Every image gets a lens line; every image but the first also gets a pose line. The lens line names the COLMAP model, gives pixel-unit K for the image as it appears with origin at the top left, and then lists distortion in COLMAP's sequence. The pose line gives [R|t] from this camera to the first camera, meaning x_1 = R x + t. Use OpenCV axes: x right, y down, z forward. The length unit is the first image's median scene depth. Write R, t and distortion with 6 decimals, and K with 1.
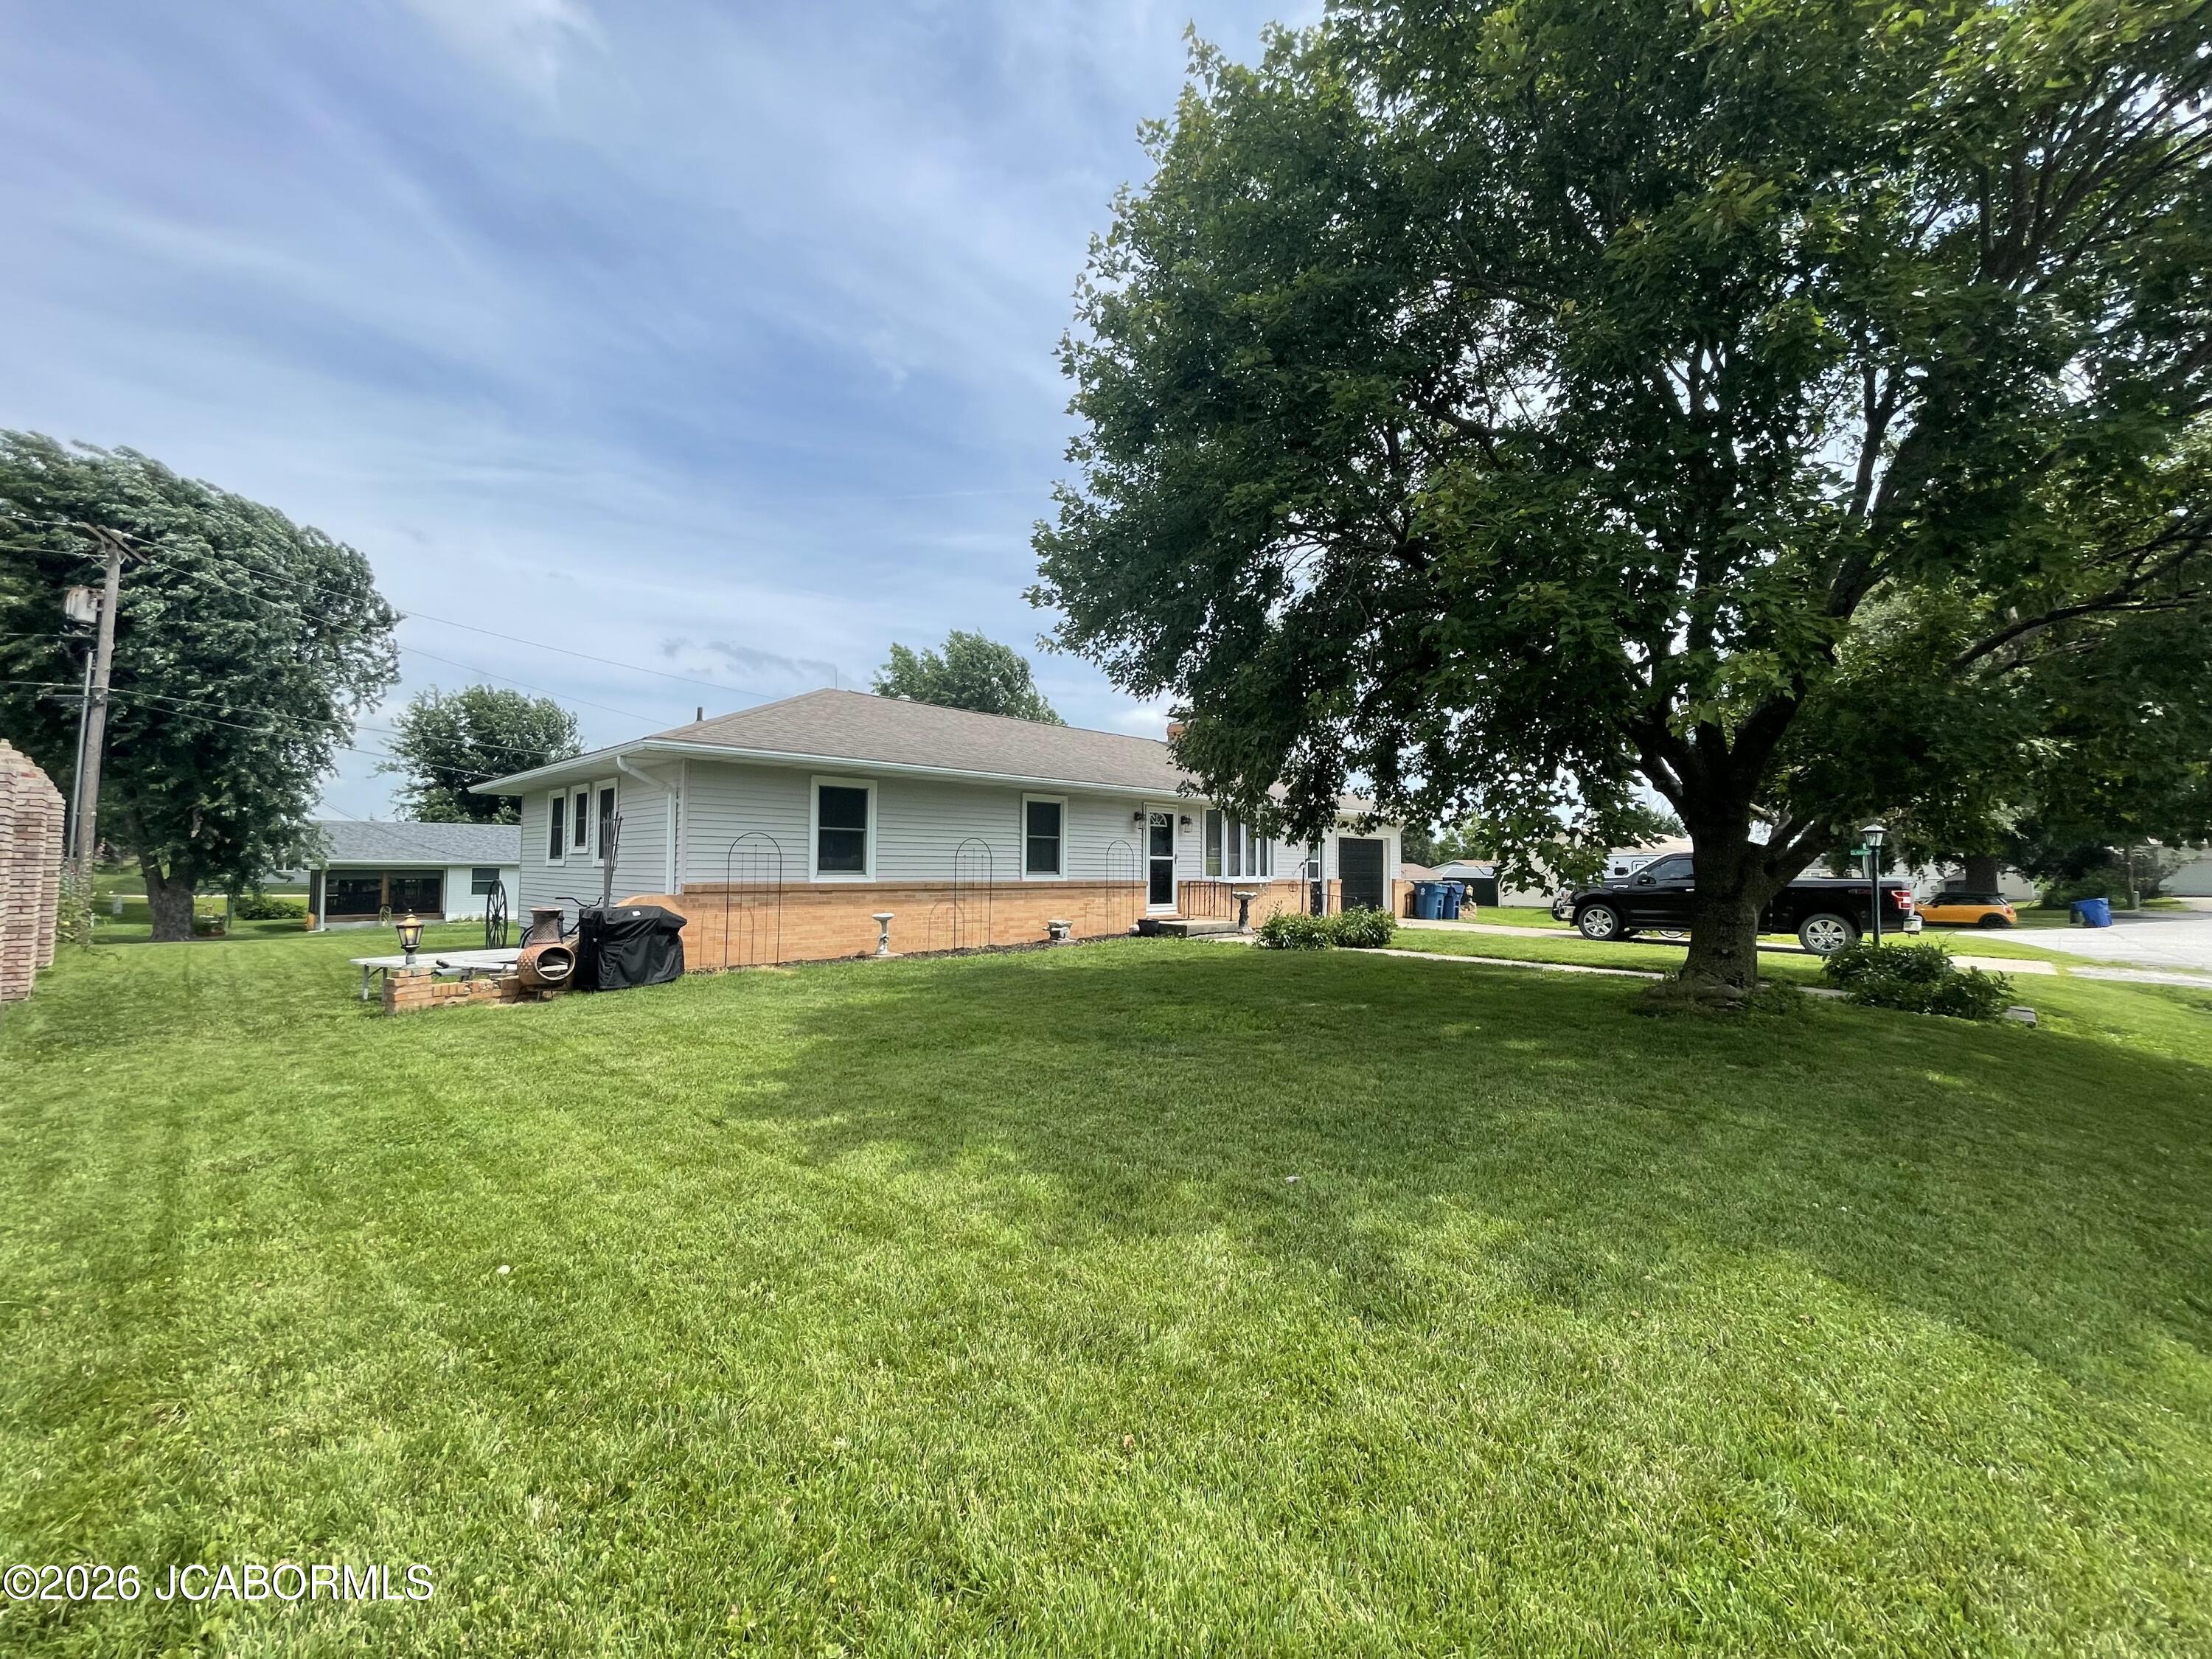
lens RADIAL K [[927.1, 0, 1109.9], [0, 927.1, 832.5], [0, 0, 1]] dist [-0.000076, 0.000114]
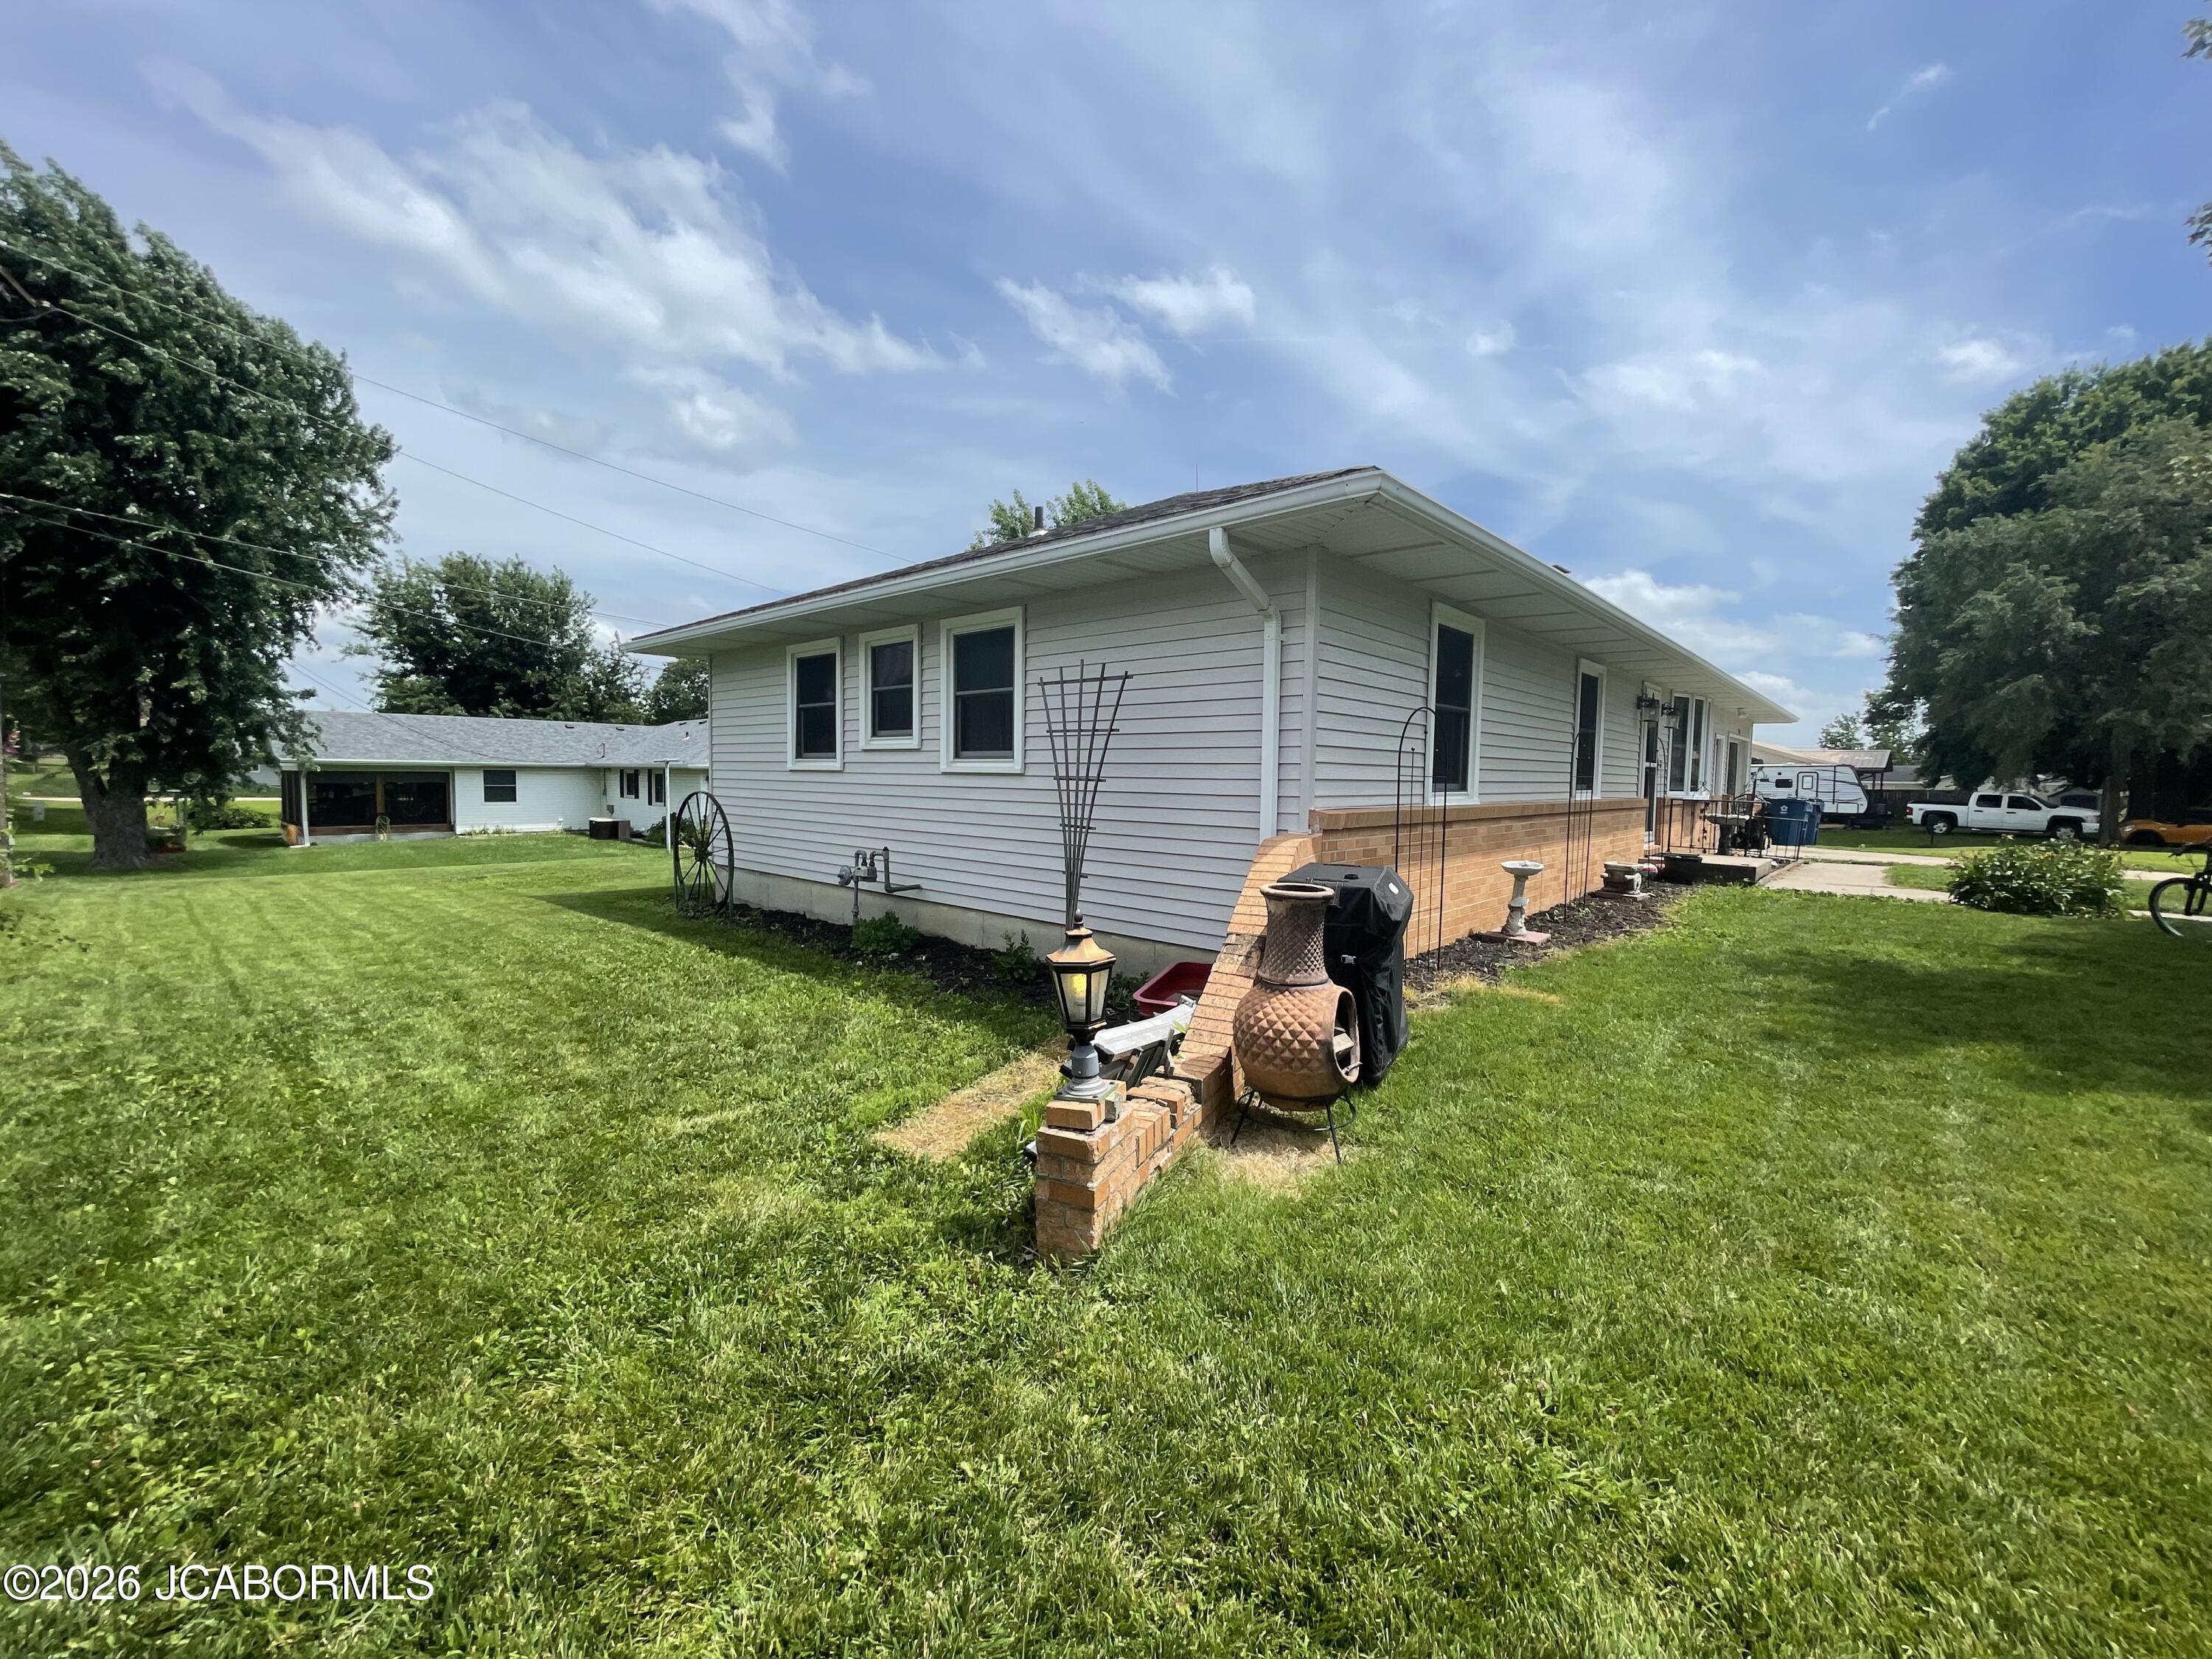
lens RADIAL K [[927.1, 0, 1096.5], [0, 927.1, 828.7], [0, 0, 1]] dist [-0.000076, 0.000114]
pose [[0.999310, 0.006779, 0.036520, -0.175095], [-0.010270, 0.995303, 0.096260, 0.005368], [-0.035696, -0.096568, 0.994686, 0.156614]]
